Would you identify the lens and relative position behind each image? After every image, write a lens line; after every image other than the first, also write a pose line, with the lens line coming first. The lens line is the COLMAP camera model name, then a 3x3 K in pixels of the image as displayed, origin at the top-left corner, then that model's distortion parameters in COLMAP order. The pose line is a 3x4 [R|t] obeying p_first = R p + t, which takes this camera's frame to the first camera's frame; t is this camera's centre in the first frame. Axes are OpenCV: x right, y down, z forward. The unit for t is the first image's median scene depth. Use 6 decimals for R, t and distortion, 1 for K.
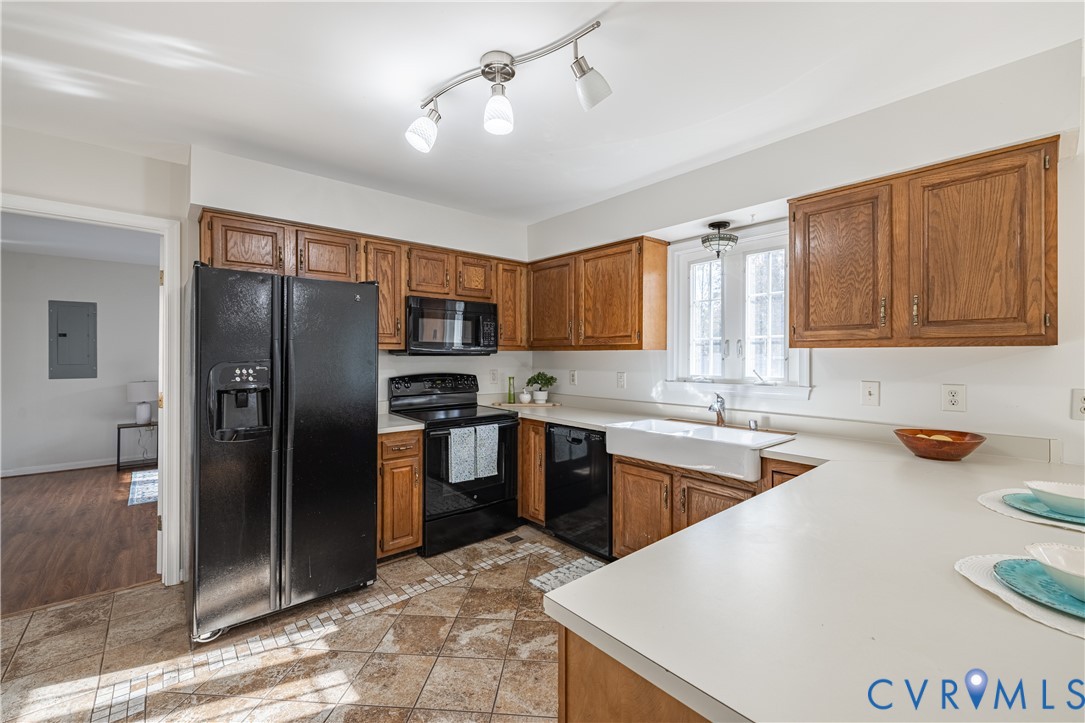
lens RADIAL K [[452.0, 0, 543.2], [0, 452.0, 356.1], [0, 0, 1]] dist [-0.000302, -0.000226]
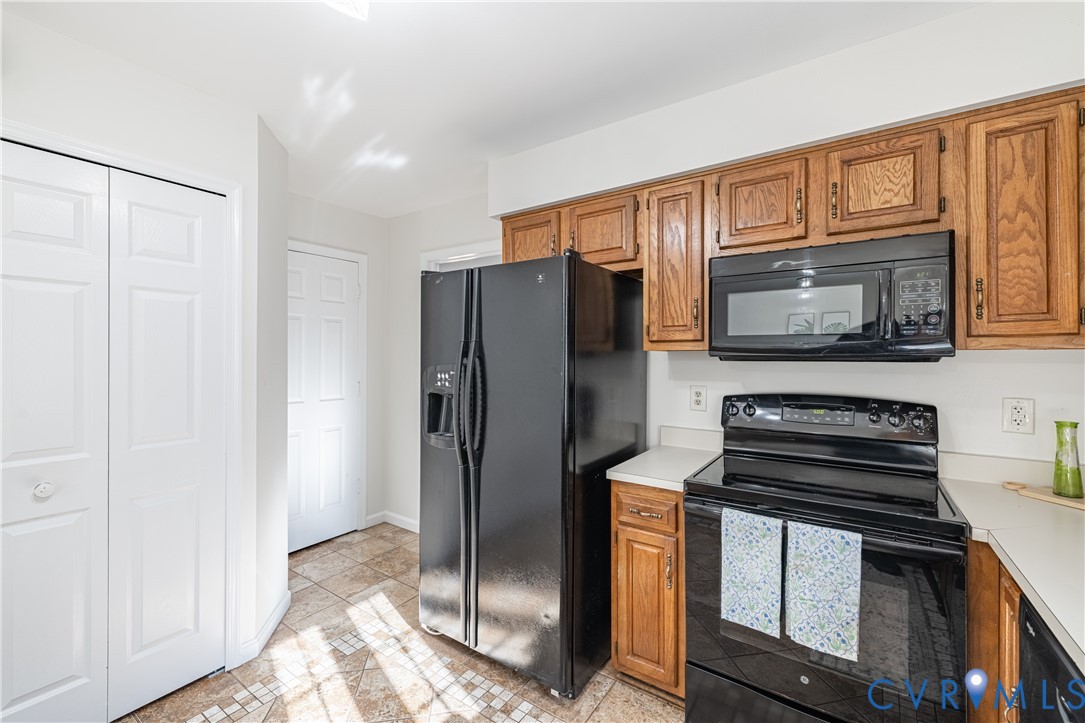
lens RADIAL K [[452.0, 0, 543.2], [0, 452.0, 356.1], [0, 0, 1]] dist [-0.000302, -0.000226]
pose [[0.247911, -0.001363, -0.968782, 0.221974], [-0.003388, 0.999992, -0.002274, -0.004821], [0.968777, 0.003846, 0.247904, 0.655683]]
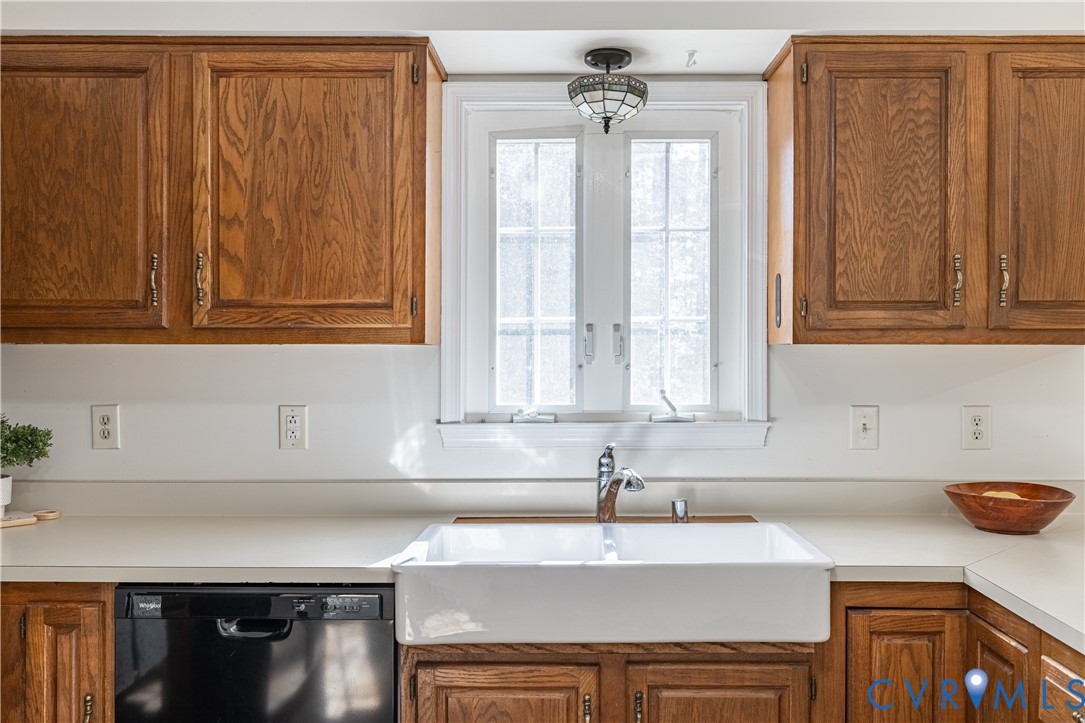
lens RADIAL K [[897.8, 0, 576.2], [0, 897.8, 365.3], [0, 0, 1]] dist [0.004128, 0.002624]
pose [[0.659768, -0.007023, 0.751437, -0.248239], [0.000876, 0.999963, 0.008576, -0.002368], [-0.751469, -0.005000, 0.659749, 0.404100]]
